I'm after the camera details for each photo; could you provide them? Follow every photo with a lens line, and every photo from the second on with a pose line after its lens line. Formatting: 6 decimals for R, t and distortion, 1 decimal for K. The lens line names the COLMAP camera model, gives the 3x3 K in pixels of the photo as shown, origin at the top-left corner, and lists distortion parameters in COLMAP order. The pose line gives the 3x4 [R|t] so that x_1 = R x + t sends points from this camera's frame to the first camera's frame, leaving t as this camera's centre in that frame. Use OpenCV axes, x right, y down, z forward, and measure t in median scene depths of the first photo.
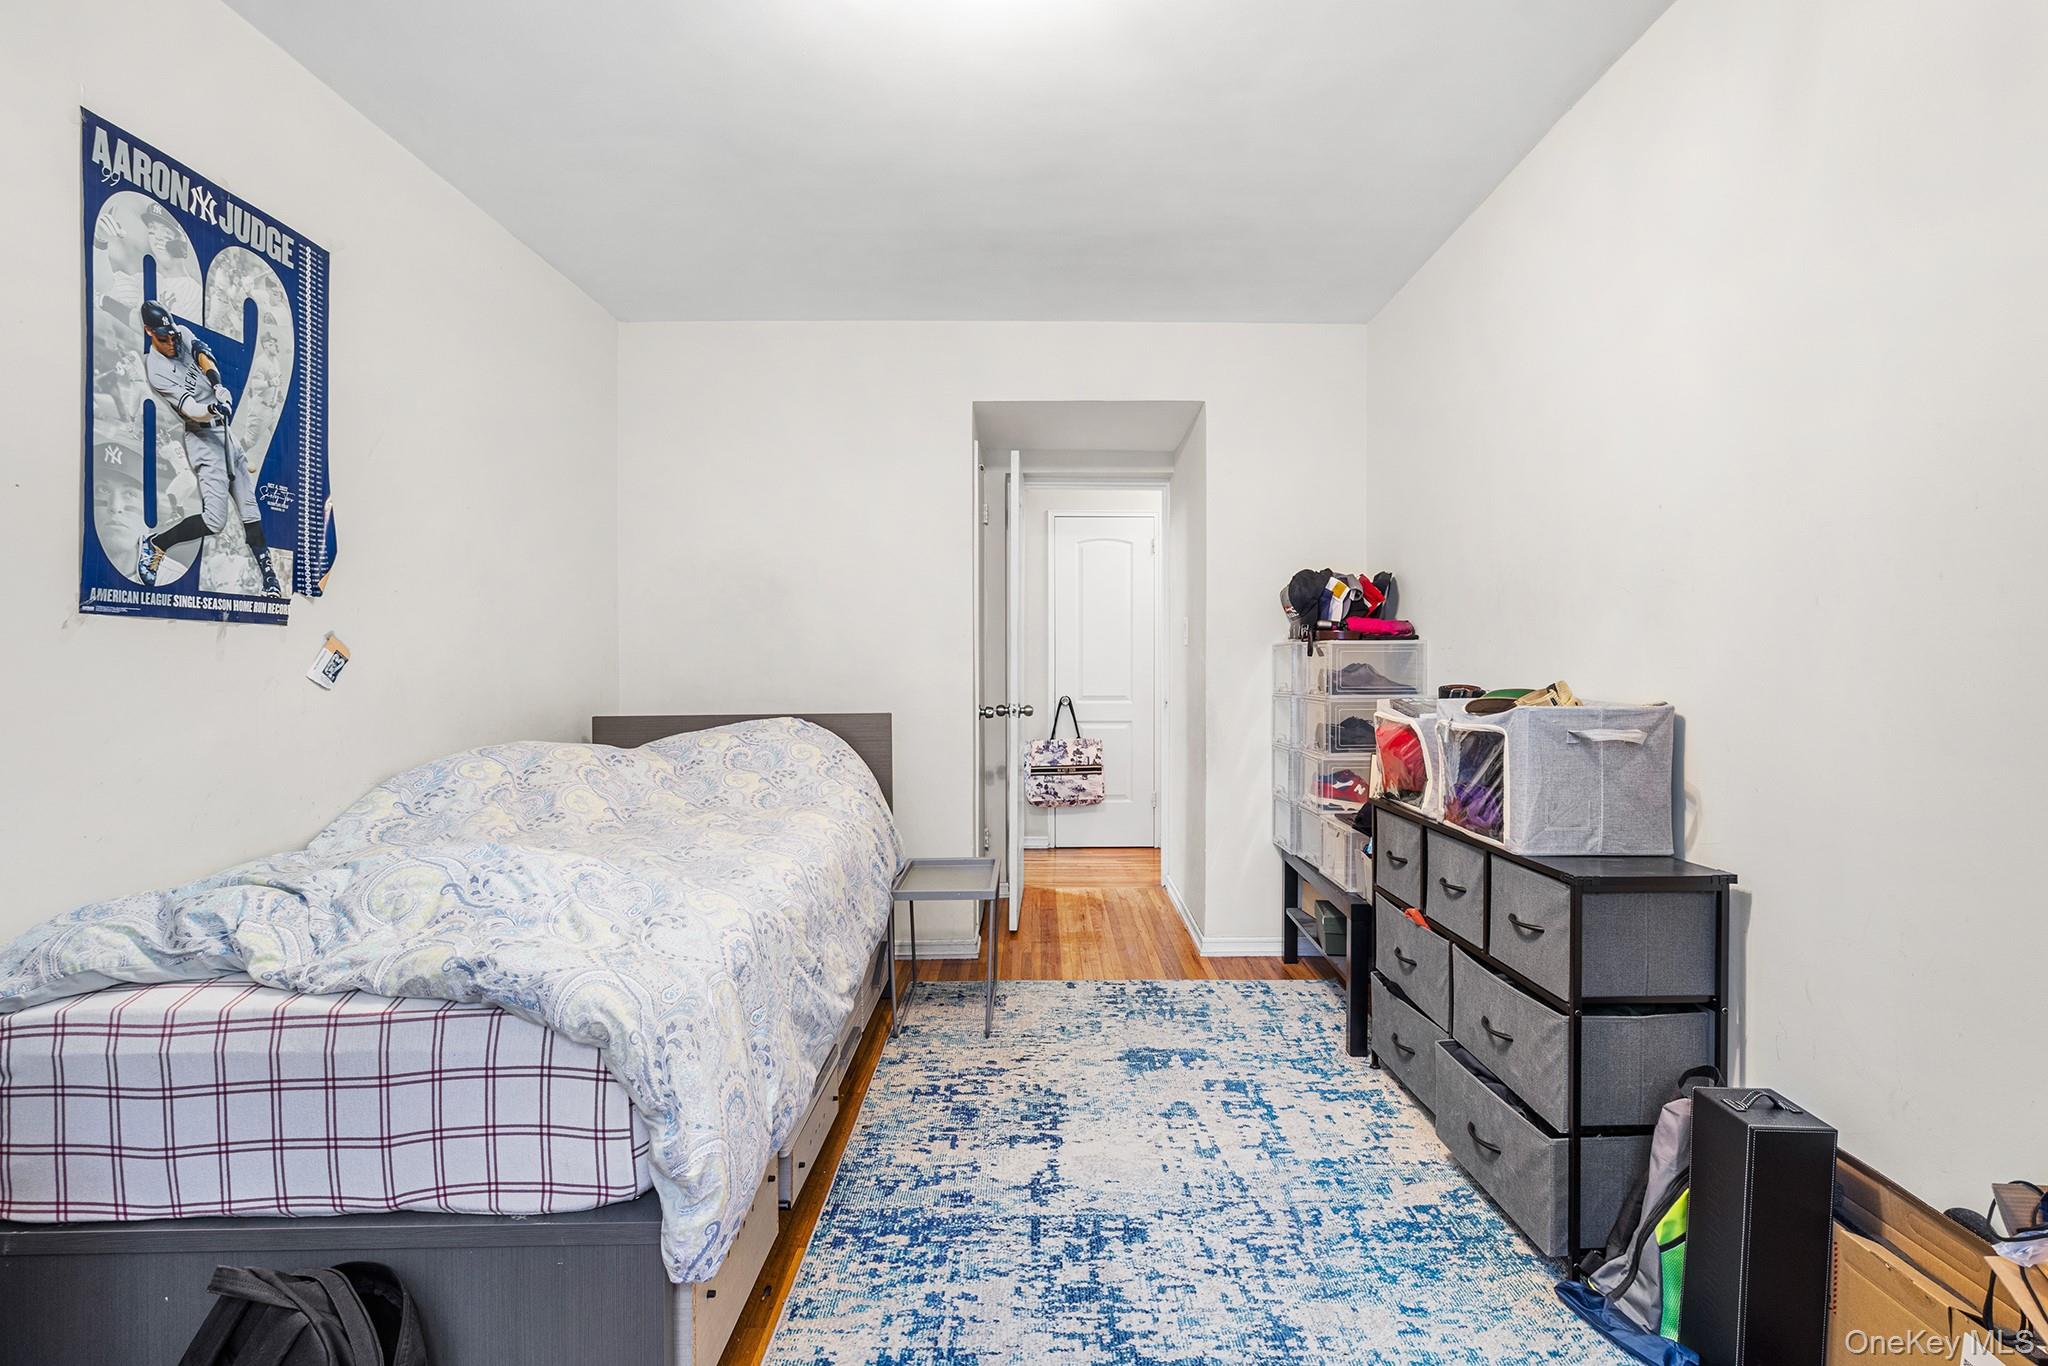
lens RADIAL K [[960.3, 0, 1054.6], [0, 960.3, 661.0], [0, 0, 1]] dist [-0.001155, 0.000075]
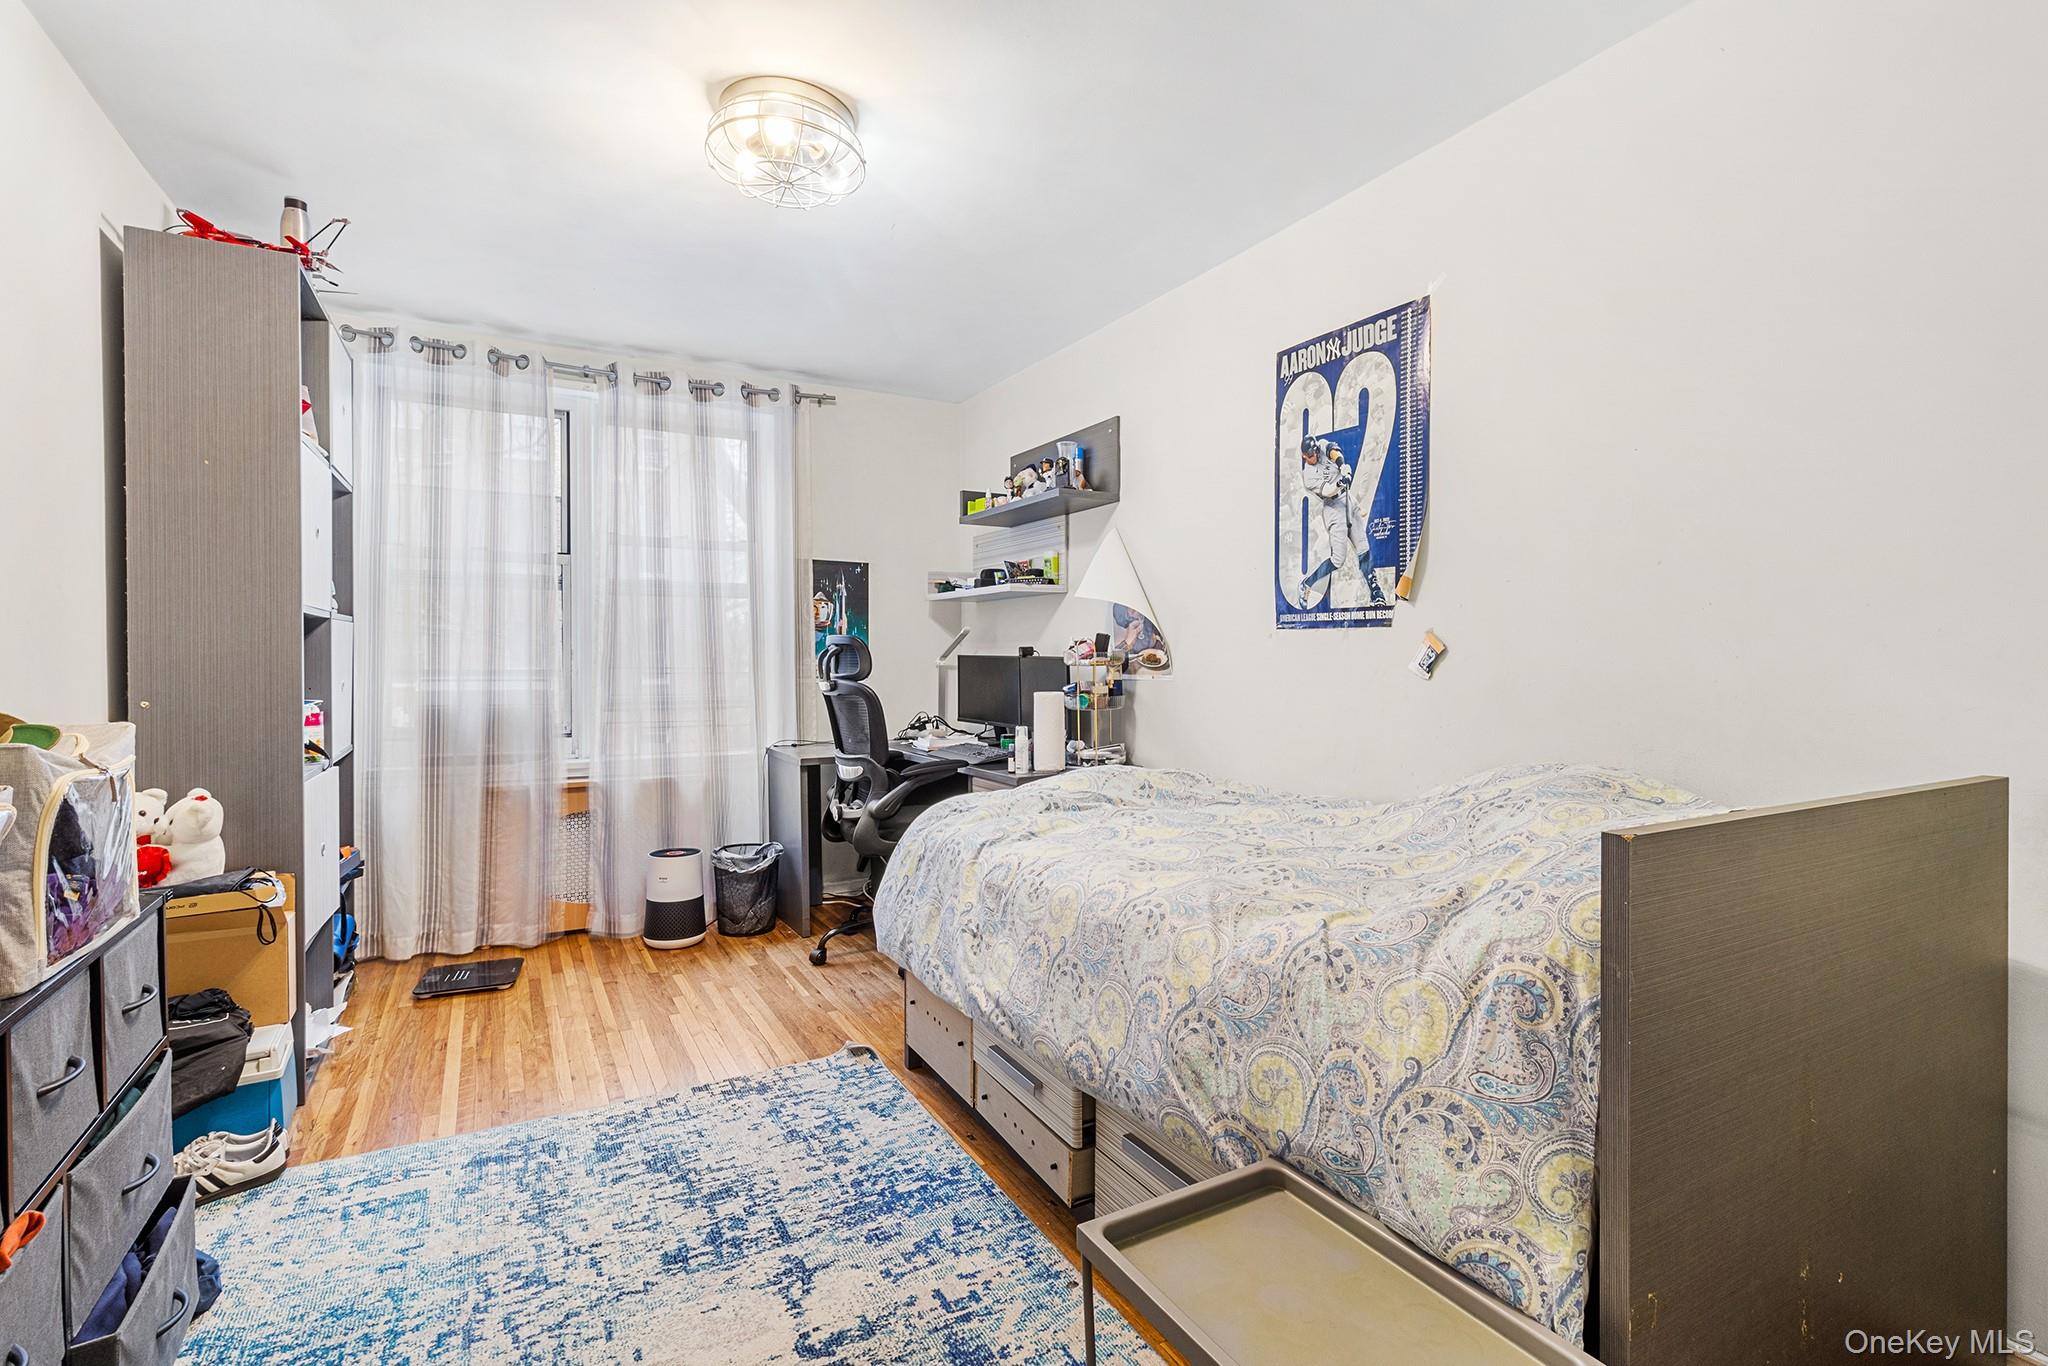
lens RADIAL K [[960.3, 0, 1054.6], [0, 960.3, 661.0], [0, 0, 1]] dist [-0.001155, 0.000075]
pose [[-0.876672, 0.006738, -0.481041, 0.212737], [0.004244, 0.999971, 0.006273, -0.001592], [0.481070, 0.003458, -0.876676, 2.061918]]
